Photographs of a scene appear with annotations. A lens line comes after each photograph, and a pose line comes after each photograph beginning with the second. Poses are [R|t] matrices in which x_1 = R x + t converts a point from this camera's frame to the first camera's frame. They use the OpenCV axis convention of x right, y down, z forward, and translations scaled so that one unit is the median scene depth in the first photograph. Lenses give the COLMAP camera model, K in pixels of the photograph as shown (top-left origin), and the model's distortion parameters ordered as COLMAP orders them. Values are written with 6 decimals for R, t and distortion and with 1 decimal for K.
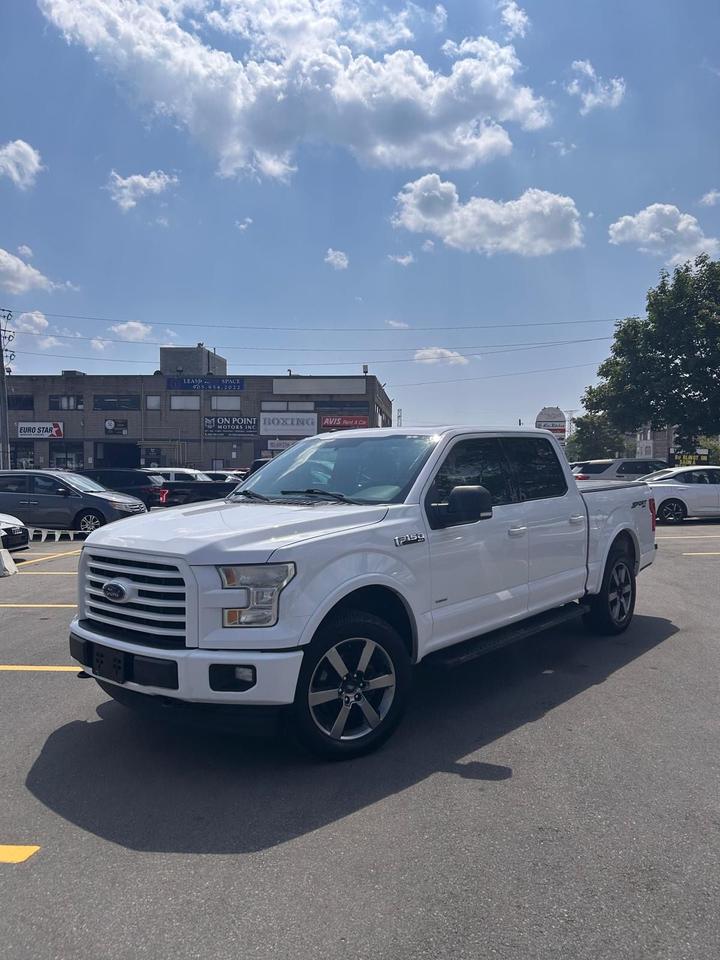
lens RADIAL K [[724.0, 0, 370.6], [0, 724.0, 498.4], [0, 0, 1]] dist [0.142840, -0.355763]
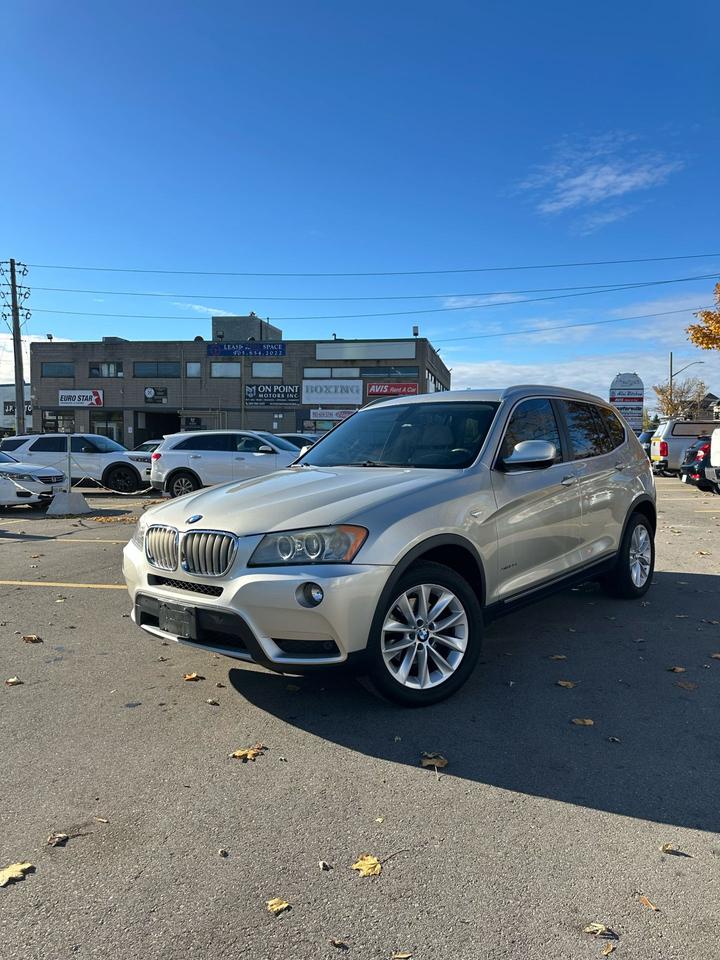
lens RADIAL K [[664.3, 0, 362.6], [0, 664.3, 485.8], [0, 0, 1]] dist [0.188595, -0.381531]
pose [[0.993223, 0.013976, -0.115377, 0.025976], [-0.011717, 0.999727, 0.020239, -0.000120], [0.115629, -0.018750, 0.993116, 0.151746]]
